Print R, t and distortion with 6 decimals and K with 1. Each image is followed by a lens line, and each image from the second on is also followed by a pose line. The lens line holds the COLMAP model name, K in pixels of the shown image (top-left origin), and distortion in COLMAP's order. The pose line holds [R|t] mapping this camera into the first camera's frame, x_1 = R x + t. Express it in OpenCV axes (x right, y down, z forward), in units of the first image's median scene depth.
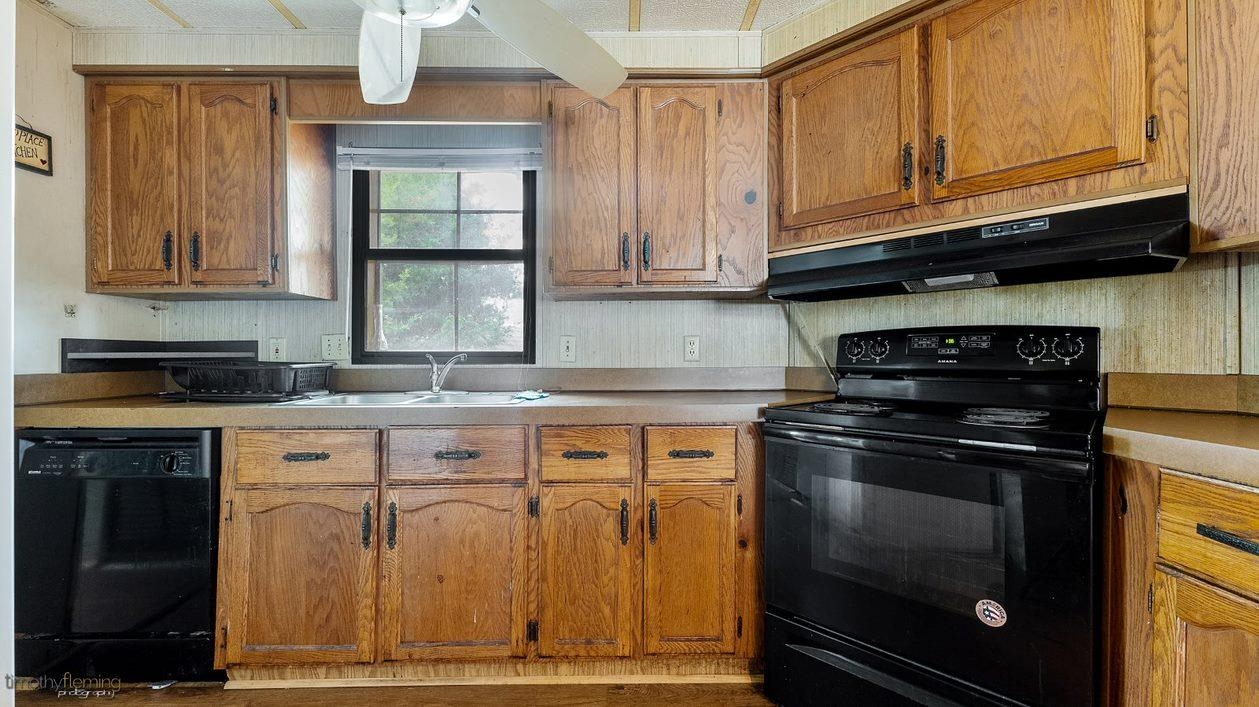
lens RADIAL K [[506.8, 0, 629.5], [0, 506.8, 353.5], [0, 0, 1]] dist [0.003747, 0.000037]
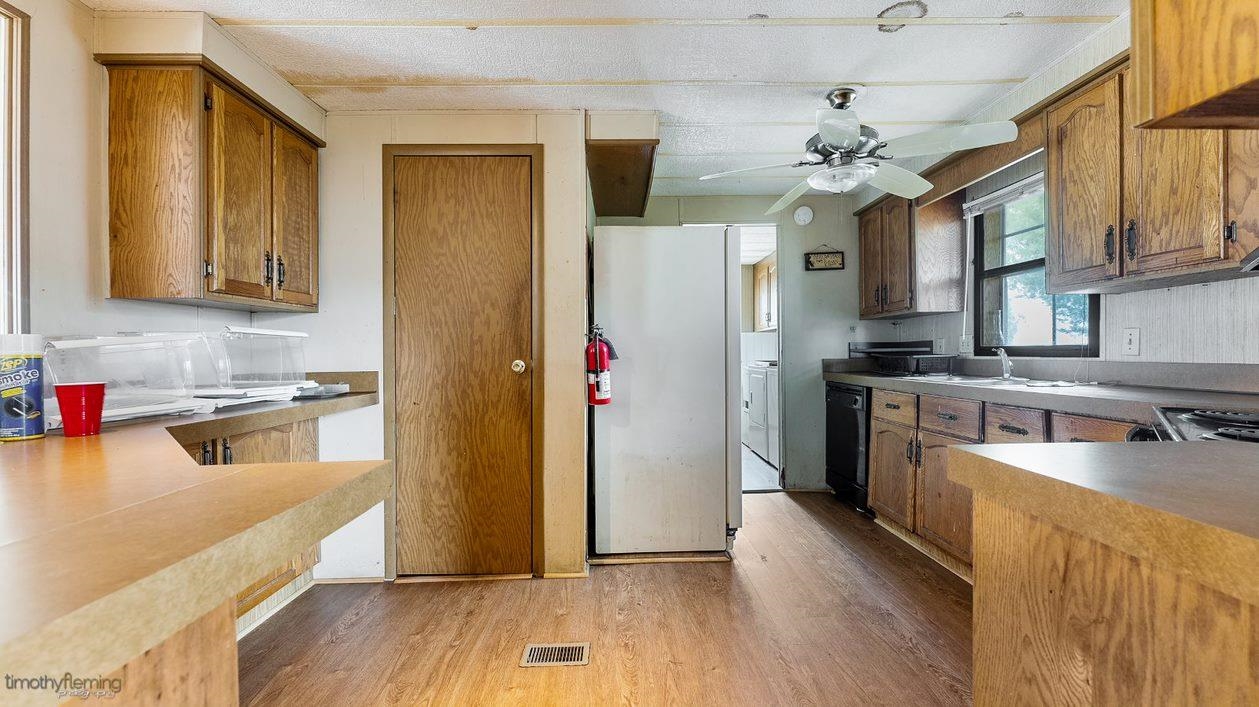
lens RADIAL K [[506.8, 0, 629.5], [0, 506.8, 353.5], [0, 0, 1]] dist [0.003747, 0.000037]
pose [[0.008194, 0.003544, -0.999960, 0.980131], [0.009554, 0.999948, 0.003623, 0.000311], [0.999921, -0.009584, 0.008160, 0.044705]]
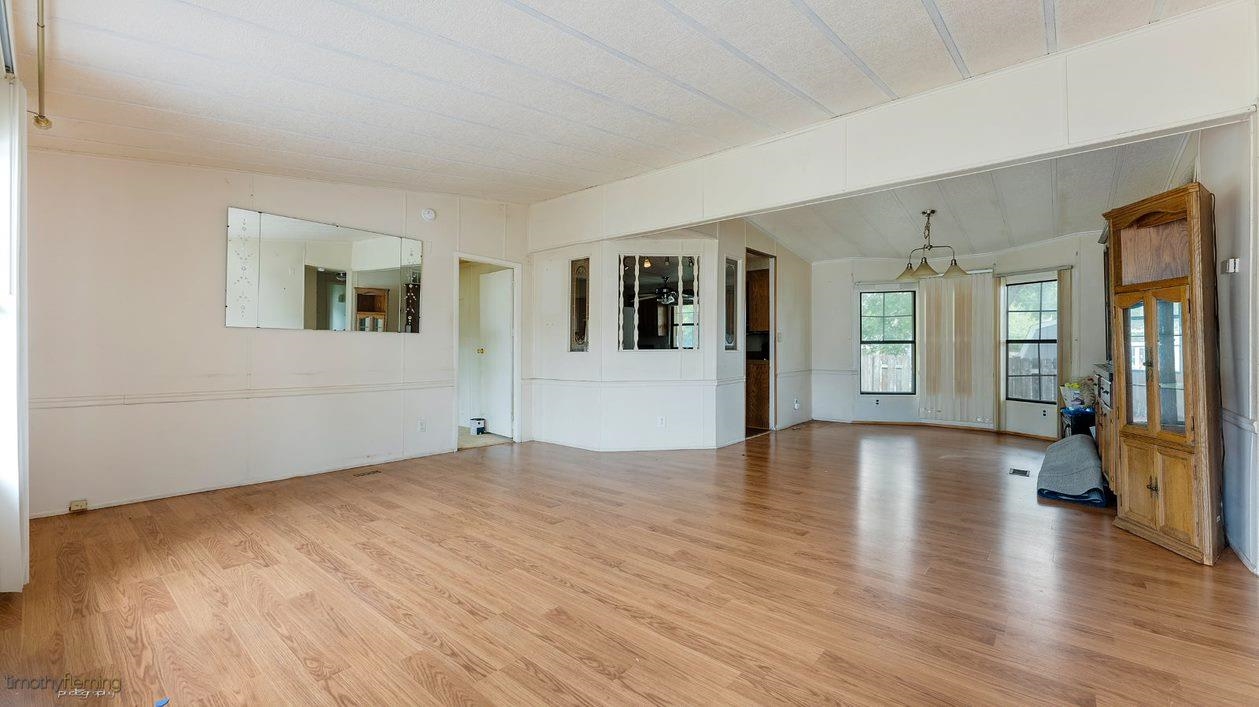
lens RADIAL K [[508.4, 0, 627.4], [0, 508.4, 347.8], [0, 0, 1]] dist [0.000845, 0.000036]
pose [[0.746304, 0.000947, -0.665605, 2.463715], [0.001179, 0.999996, 0.002745, -0.011481], [0.665605, -0.002833, 0.746299, -2.973316]]
